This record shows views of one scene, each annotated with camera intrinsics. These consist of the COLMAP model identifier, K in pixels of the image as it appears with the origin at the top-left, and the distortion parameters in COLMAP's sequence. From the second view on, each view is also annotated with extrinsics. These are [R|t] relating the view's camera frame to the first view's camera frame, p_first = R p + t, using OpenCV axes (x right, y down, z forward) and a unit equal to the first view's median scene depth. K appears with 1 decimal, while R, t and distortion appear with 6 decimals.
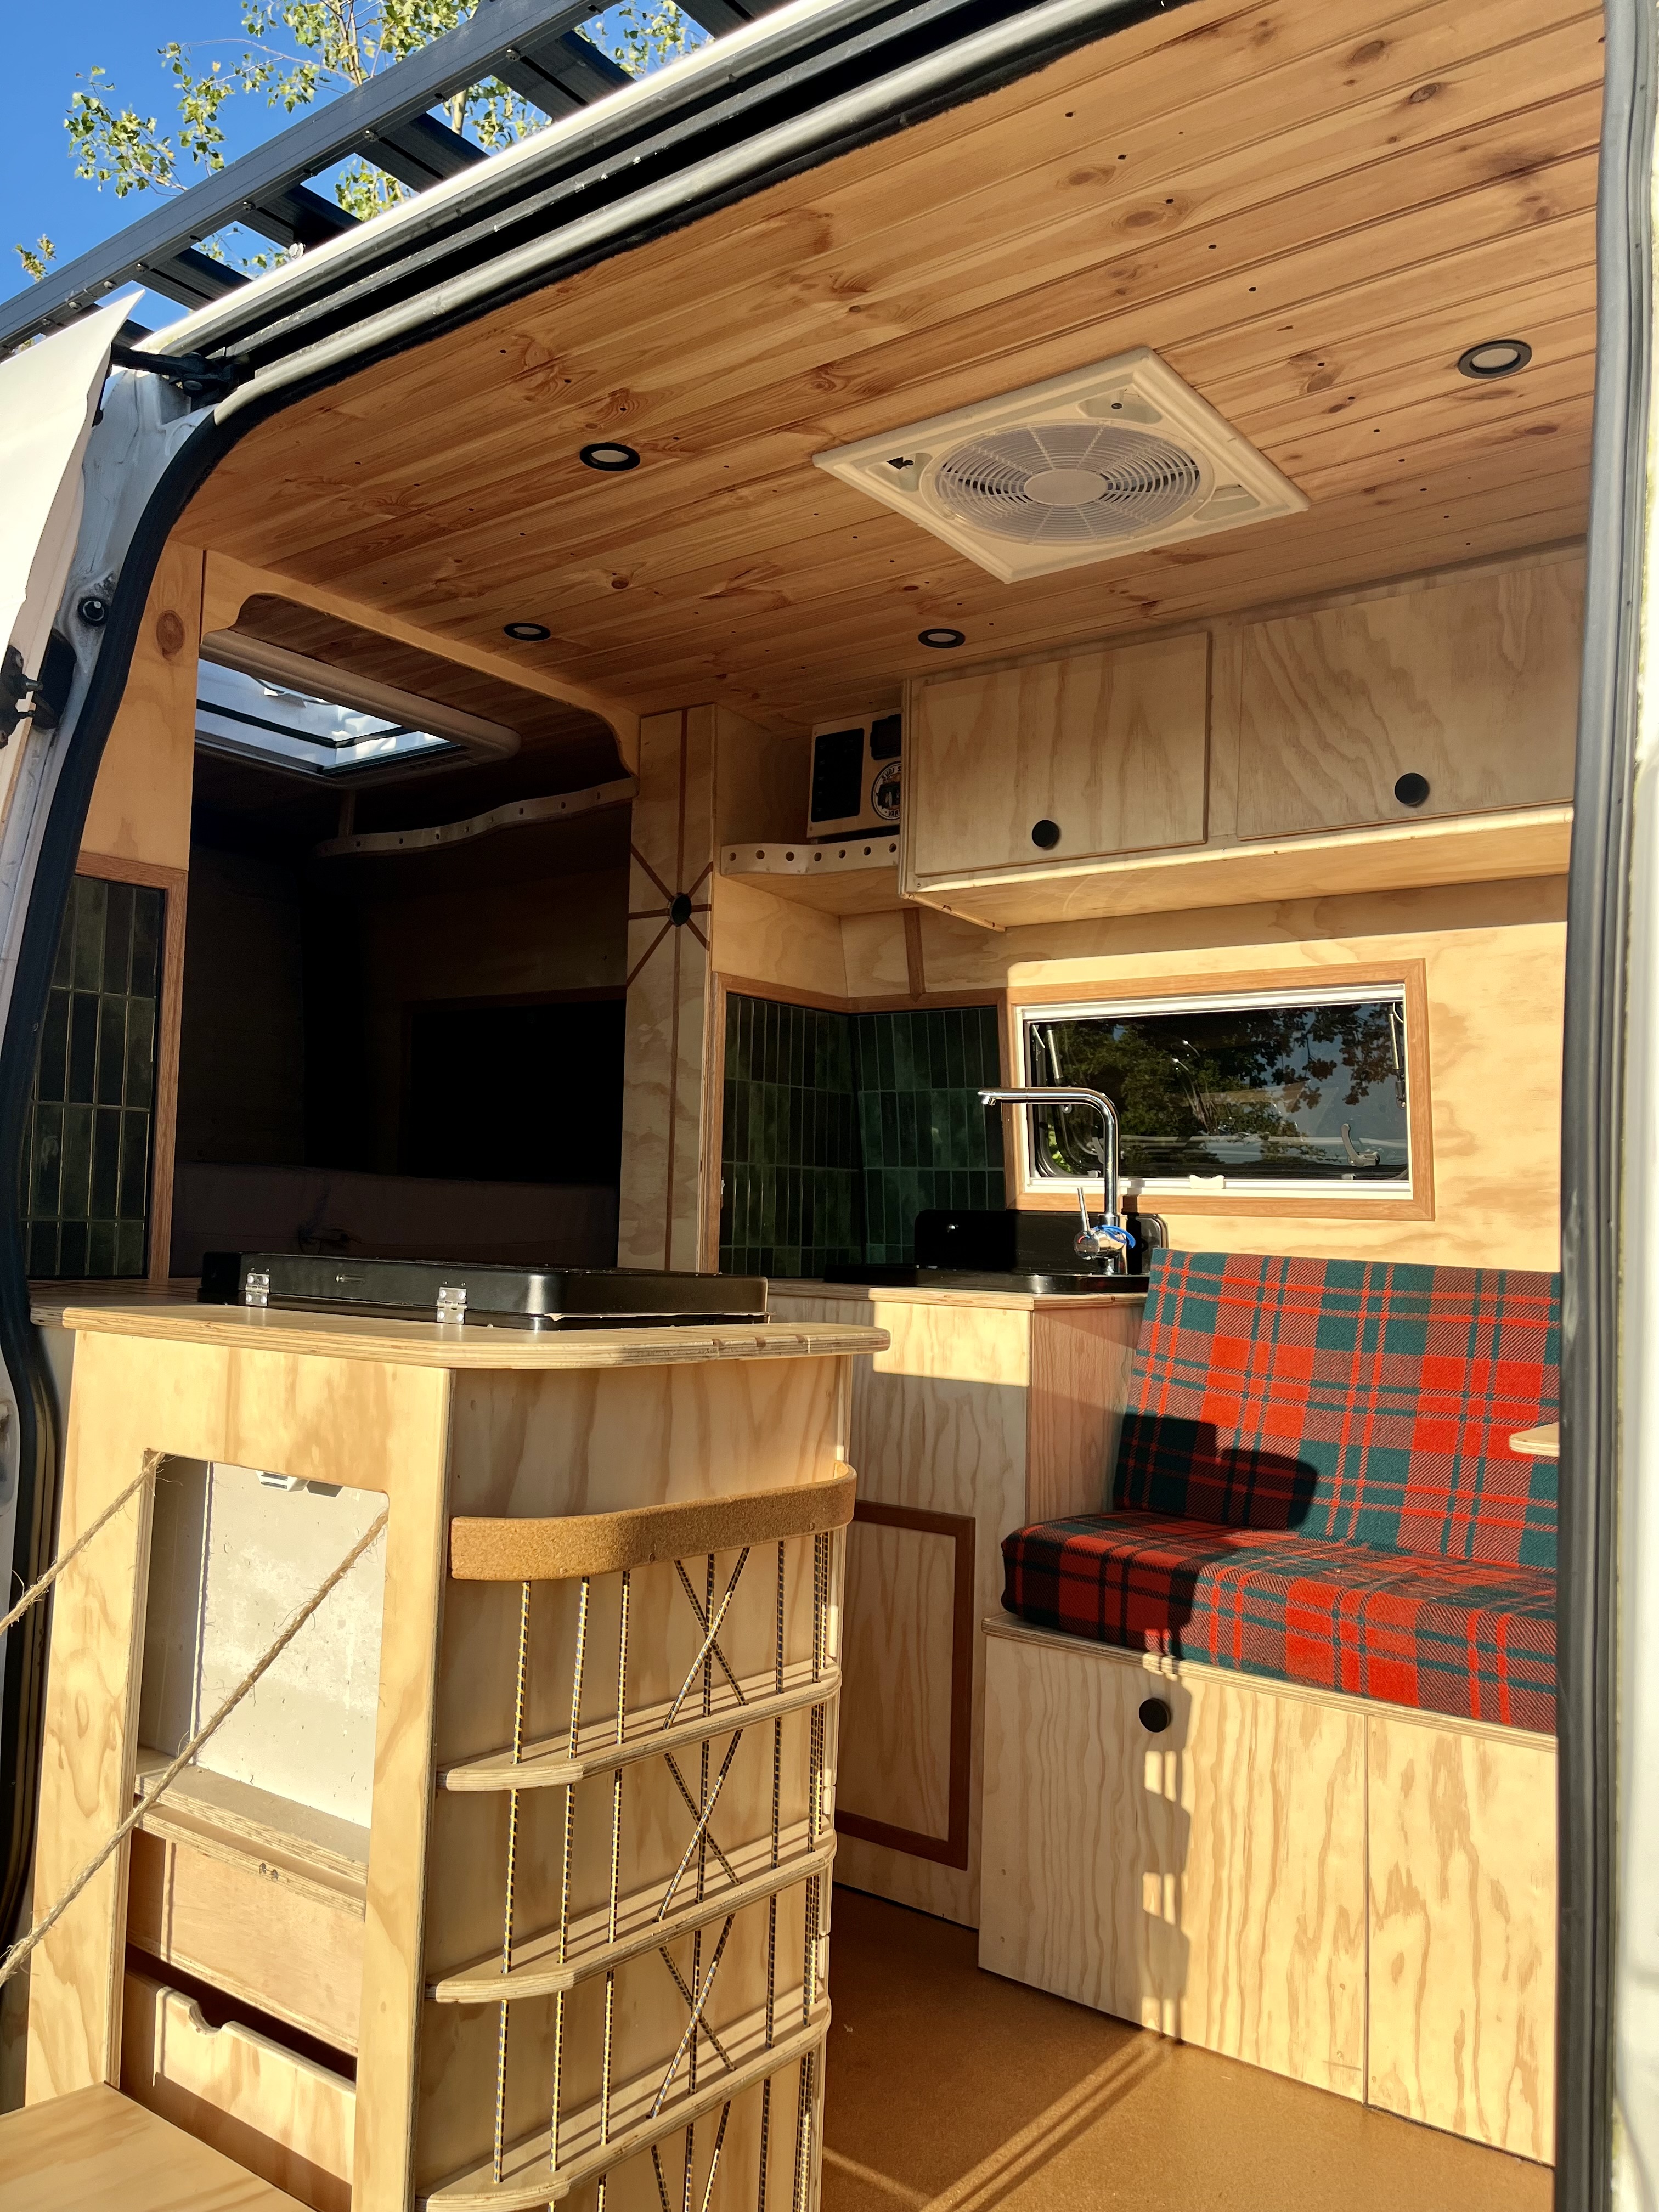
lens RADIAL K [[1685.0, 0, 828.8], [0, 1685.0, 1125.2], [0, 0, 1]] dist [0.055388, -0.069303]
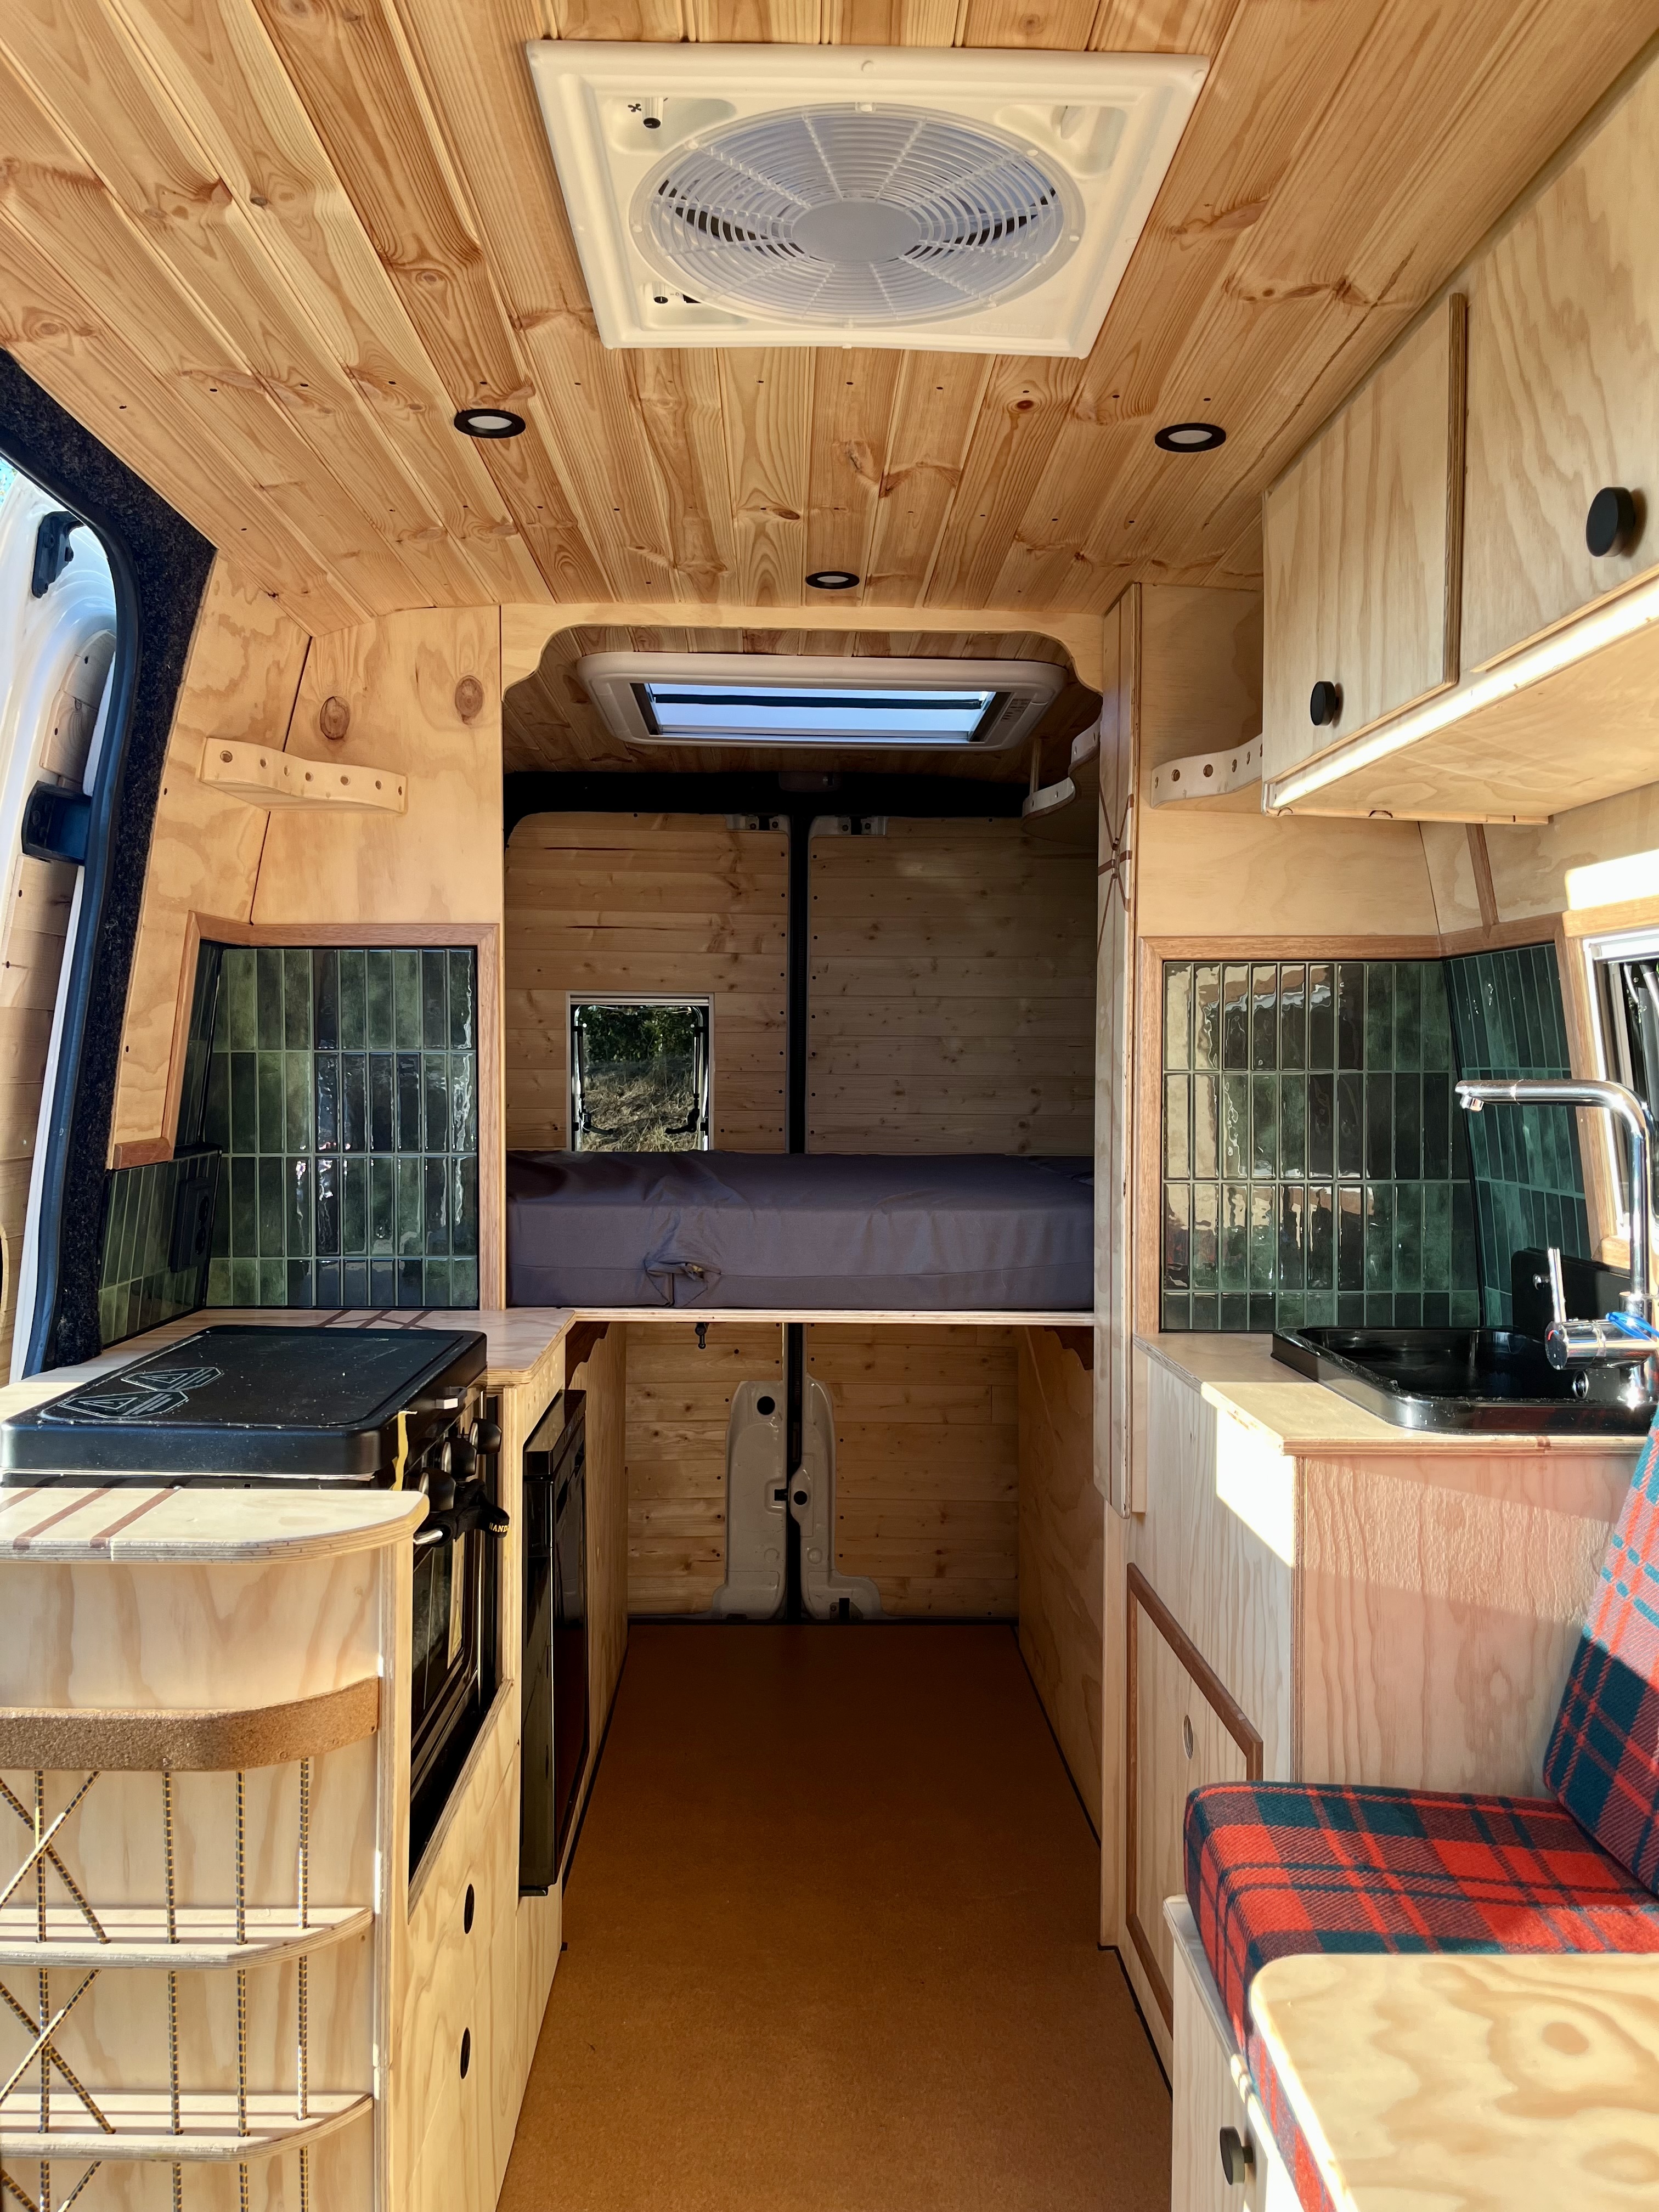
lens RADIAL K [[1685.0, 0, 828.8], [0, 1685.0, 1125.2], [0, 0, 1]] dist [0.055388, -0.069303]
pose [[0.621508, 0.000312, -0.783408, 0.449266], [0.058266, 0.997212, 0.046622, -0.049573], [0.781238, -0.074622, 0.619757, 0.400879]]
